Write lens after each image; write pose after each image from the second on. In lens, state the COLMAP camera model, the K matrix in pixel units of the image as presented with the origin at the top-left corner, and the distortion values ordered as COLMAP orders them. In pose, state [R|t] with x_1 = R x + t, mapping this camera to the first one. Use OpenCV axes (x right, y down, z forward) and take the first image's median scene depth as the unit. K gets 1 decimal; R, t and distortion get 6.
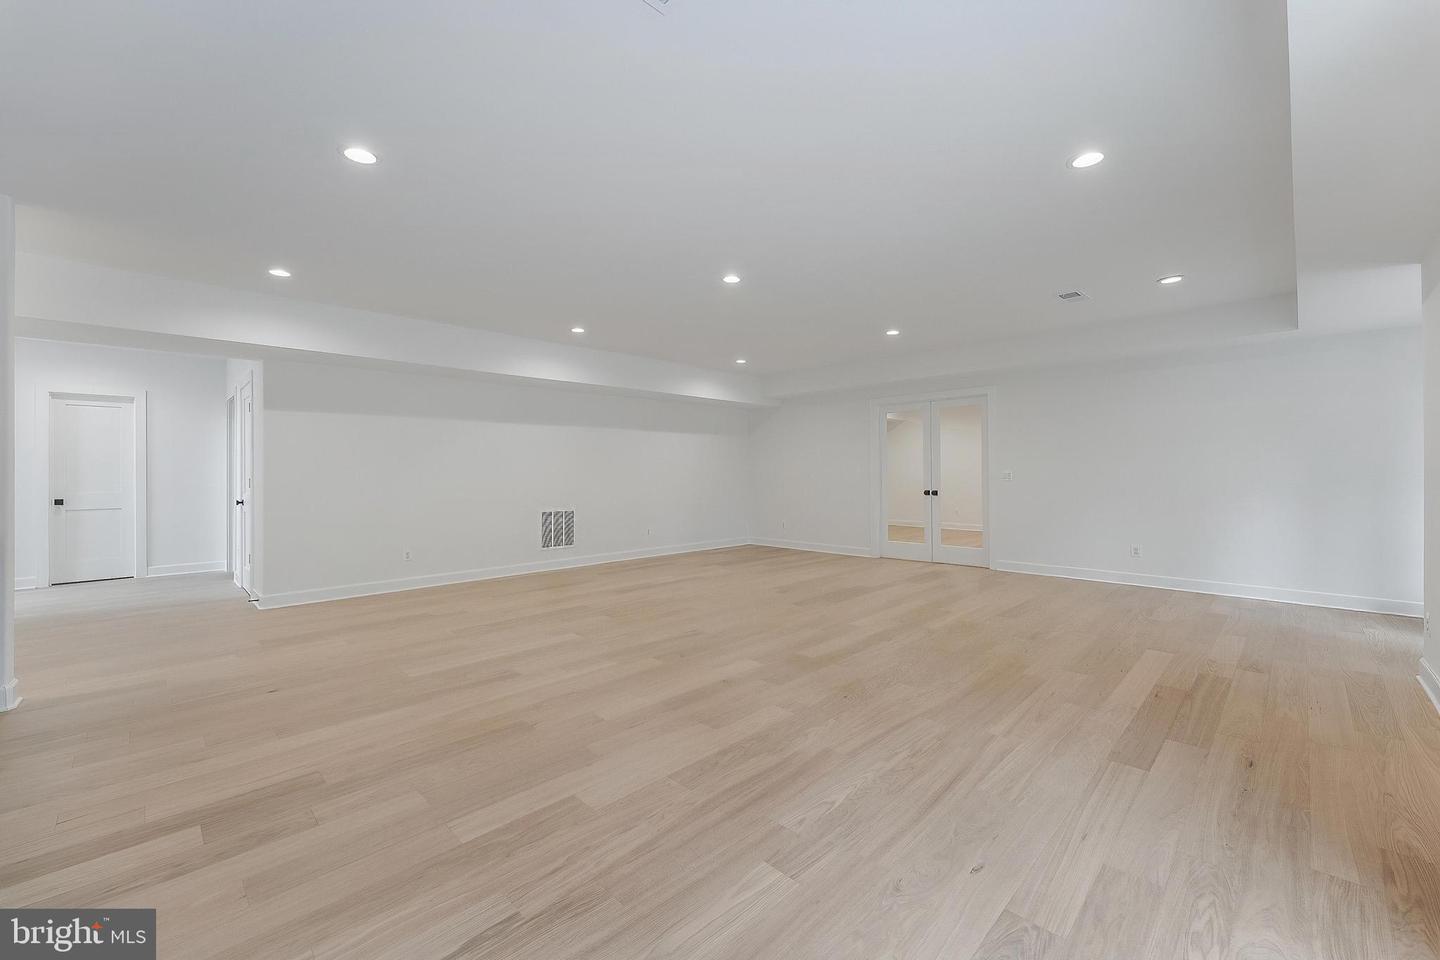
lens RADIAL K [[581.2, 0, 728.9], [0, 581.2, 474.0], [0, 0, 1]] dist [0.006776, 0.000330]
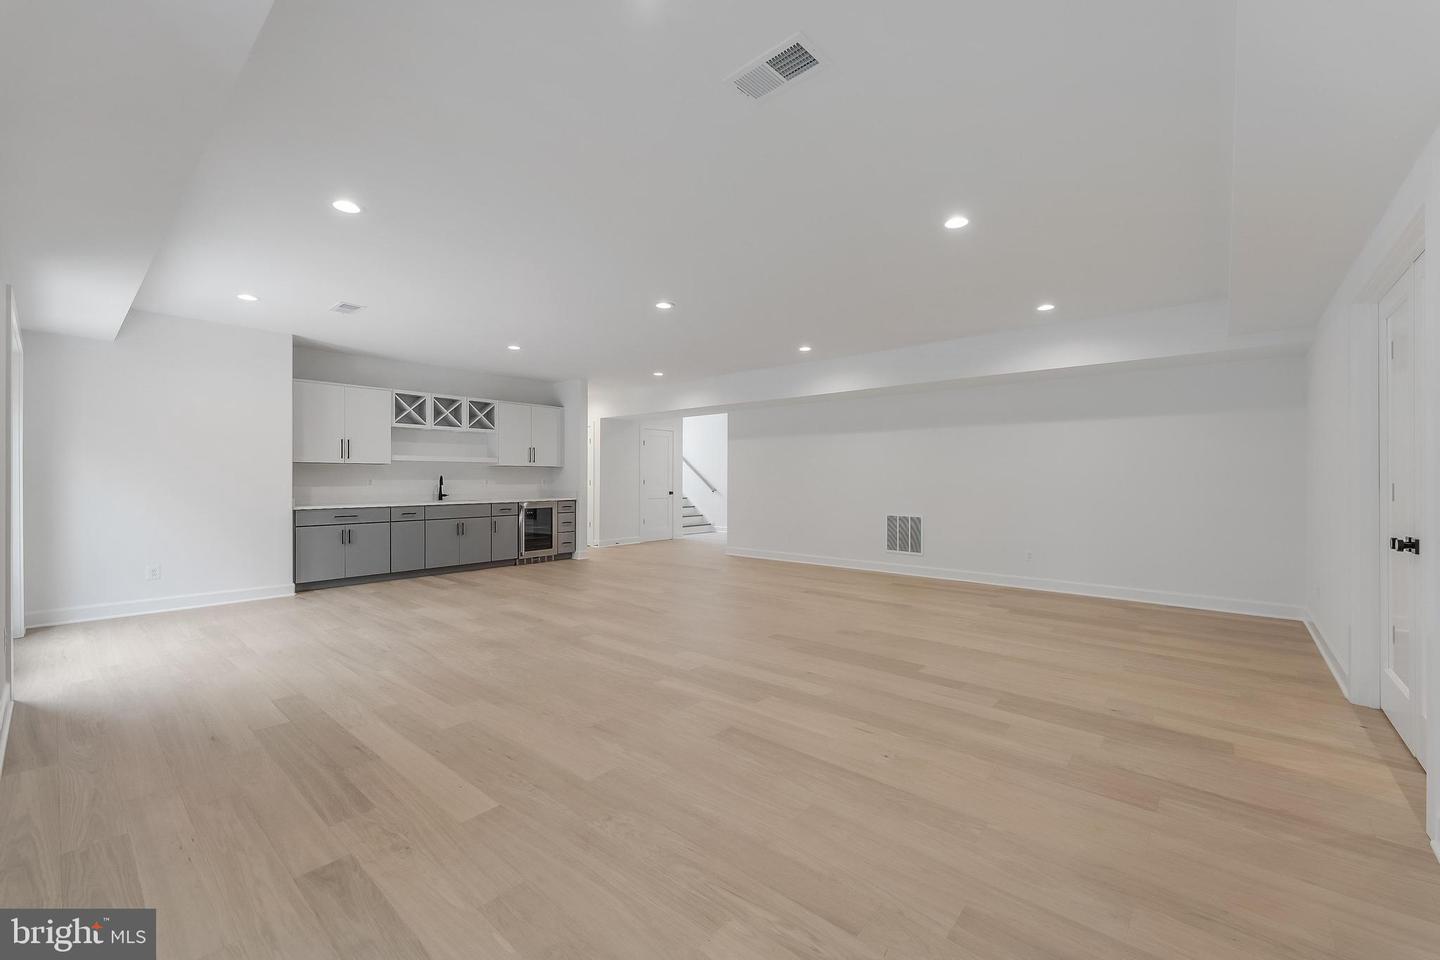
lens RADIAL K [[581.2, 0, 728.9], [0, 581.2, 480.7], [0, 0, 1]] dist [0.006776, 0.000330]
pose [[0.064061, 0.010899, -0.997886, 1.354437], [-0.000700, 0.999941, 0.010876, -0.013251], [0.997946, 0.000001, 0.064065, 1.251327]]
